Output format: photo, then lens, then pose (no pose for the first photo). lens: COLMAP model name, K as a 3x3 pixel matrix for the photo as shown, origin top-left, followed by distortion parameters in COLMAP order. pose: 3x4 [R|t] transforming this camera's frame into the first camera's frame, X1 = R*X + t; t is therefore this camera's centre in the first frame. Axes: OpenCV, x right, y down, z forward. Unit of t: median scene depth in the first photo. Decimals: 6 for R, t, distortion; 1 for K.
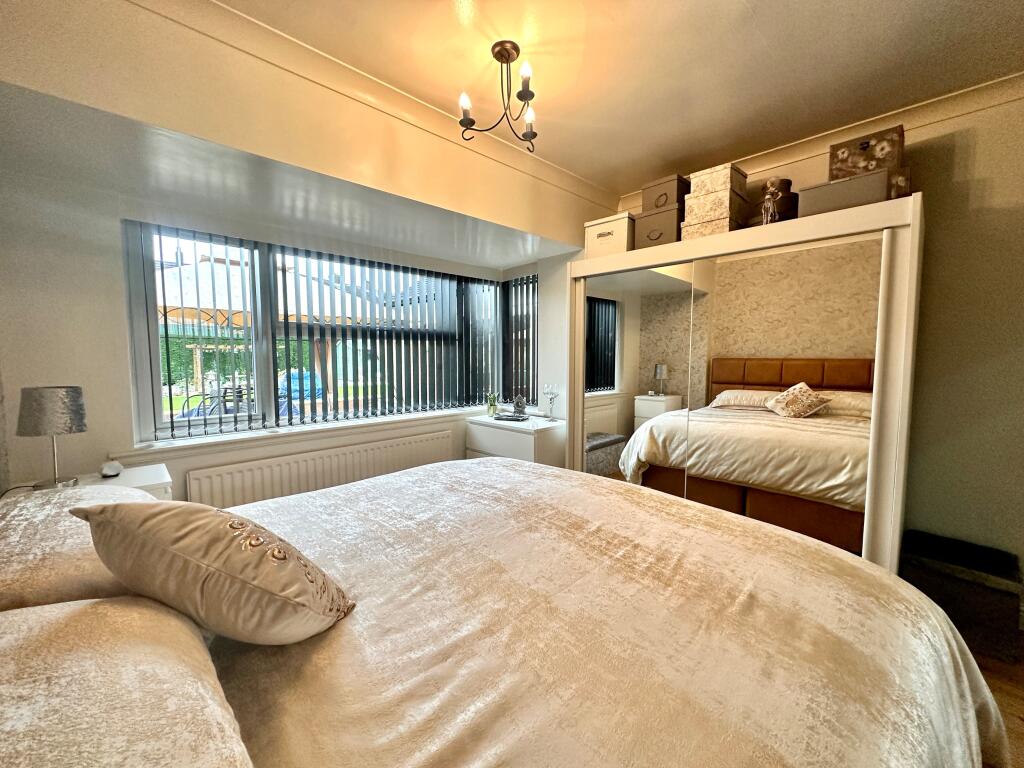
lens RADIAL K [[410.2, 0, 511.9], [0, 410.2, 386.1], [0, 0, 1]] dist [-0.002048, -0.000451]
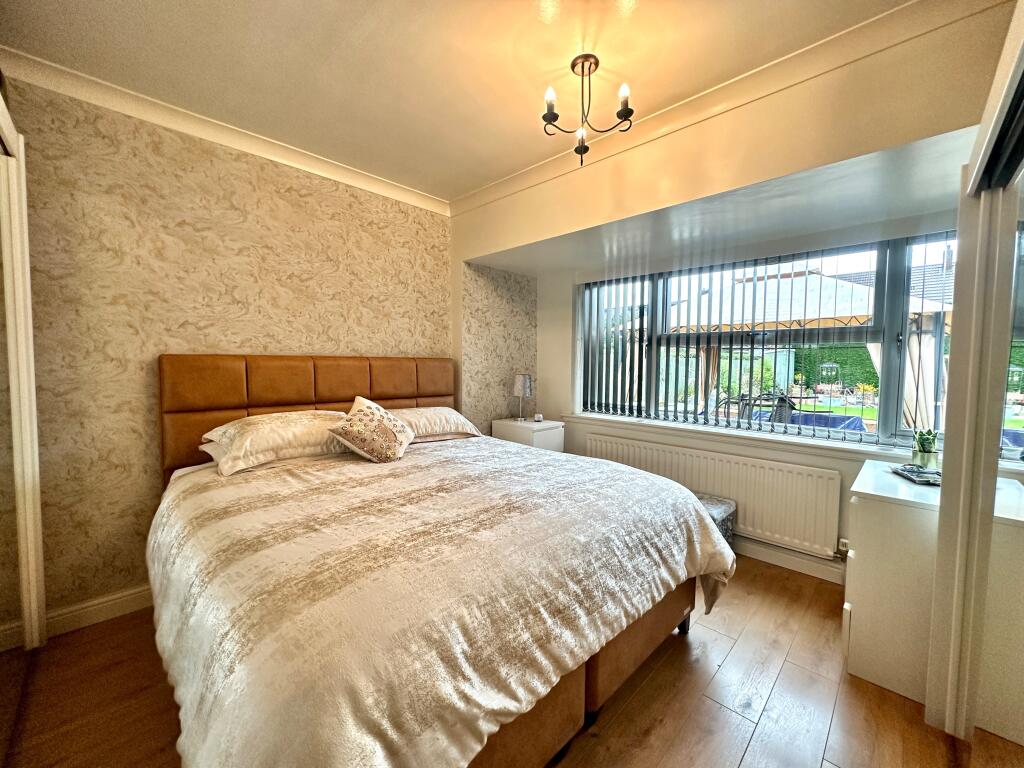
lens RADIAL K [[410.2, 0, 512.1], [0, 410.2, 384.7], [0, 0, 1]] dist [-0.002048, -0.000451]
pose [[0.029022, 0.051839, -0.998234, 1.344348], [-0.083253, 0.995310, 0.049267, -0.063873], [0.996106, 0.081676, 0.033202, 1.083036]]
